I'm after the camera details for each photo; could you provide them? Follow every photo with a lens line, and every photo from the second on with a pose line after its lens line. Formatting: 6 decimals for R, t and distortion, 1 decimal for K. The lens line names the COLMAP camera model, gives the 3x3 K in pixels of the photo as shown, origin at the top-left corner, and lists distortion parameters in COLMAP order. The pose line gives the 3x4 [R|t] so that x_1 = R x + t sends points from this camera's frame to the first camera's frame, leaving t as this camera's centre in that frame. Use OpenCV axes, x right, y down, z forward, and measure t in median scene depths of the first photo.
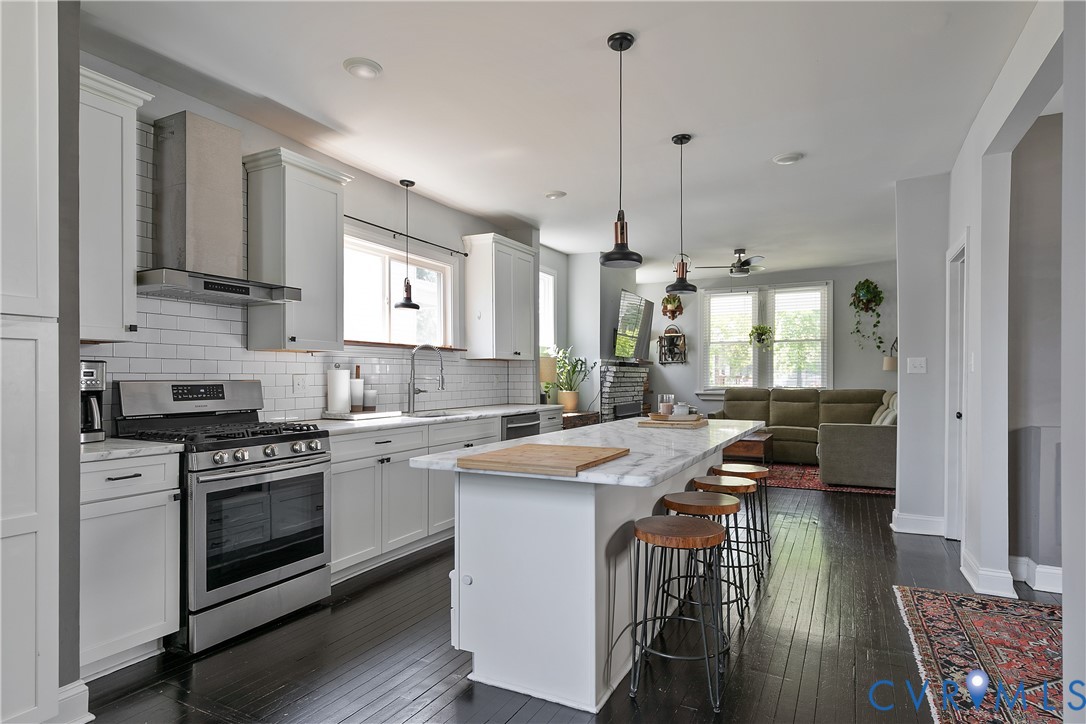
lens RADIAL K [[599.1, 0, 544.2], [0, 599.1, 378.7], [0, 0, 1]] dist [0.000362, 0.000231]
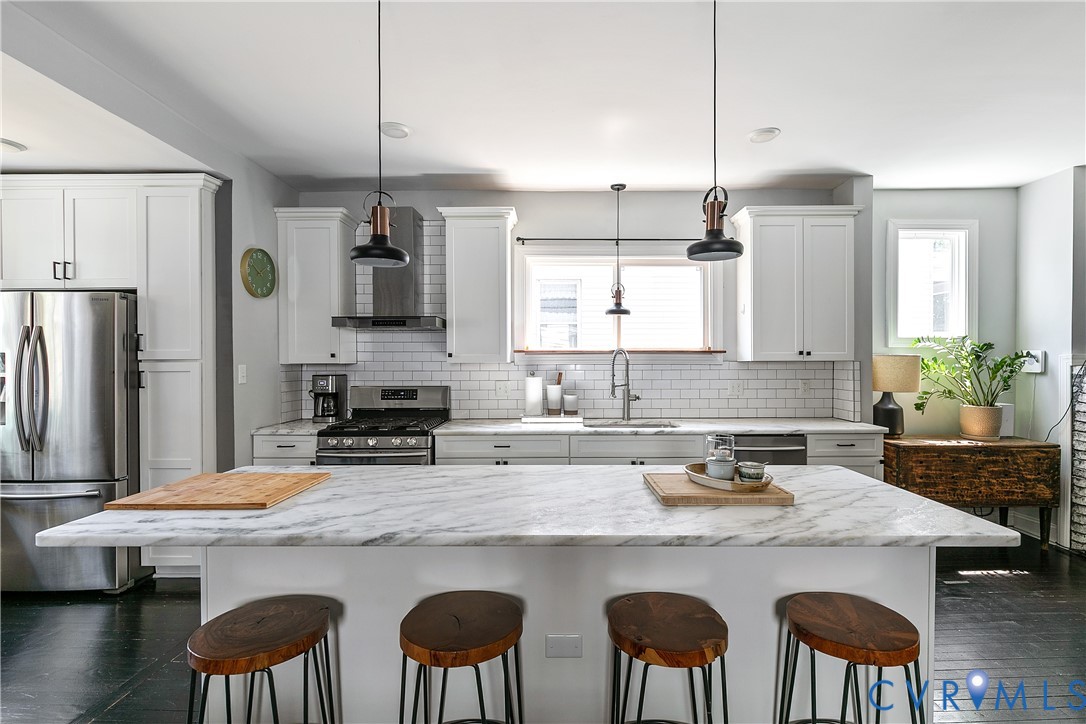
lens RADIAL K [[502.9, 0, 549.1], [0, 502.9, 372.2], [0, 0, 1]] dist [-0.000256, 0.000087]
pose [[0.453553, 0.011263, -0.891158, 0.436969], [-0.000381, 0.999922, 0.012444, -0.030171], [0.891229, -0.005305, 0.453522, 0.492501]]
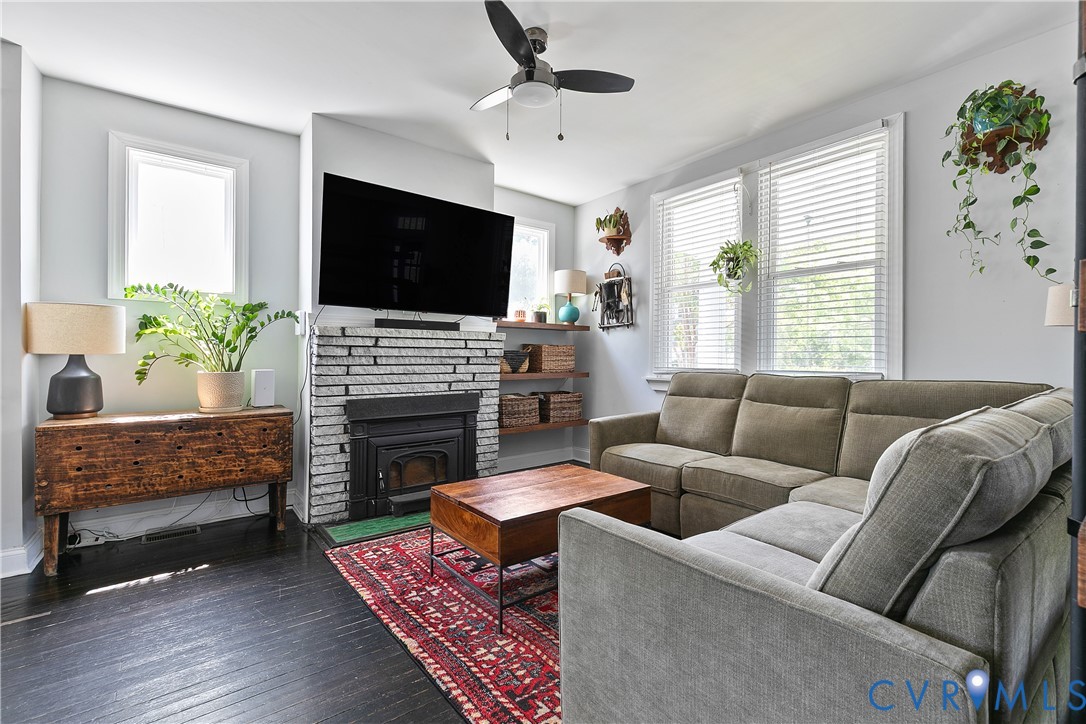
lens RADIAL K [[489.9, 0, 542.8], [0, 489.9, 357.3], [0, 0, 1]] dist [-0.000048, -0.000047]
pose [[0.903804, 0.004043, -0.427928, 0.682590], [-0.003675, 0.999992, 0.001685, 0.006788], [0.427931, 0.000050, 0.903811, 1.000632]]
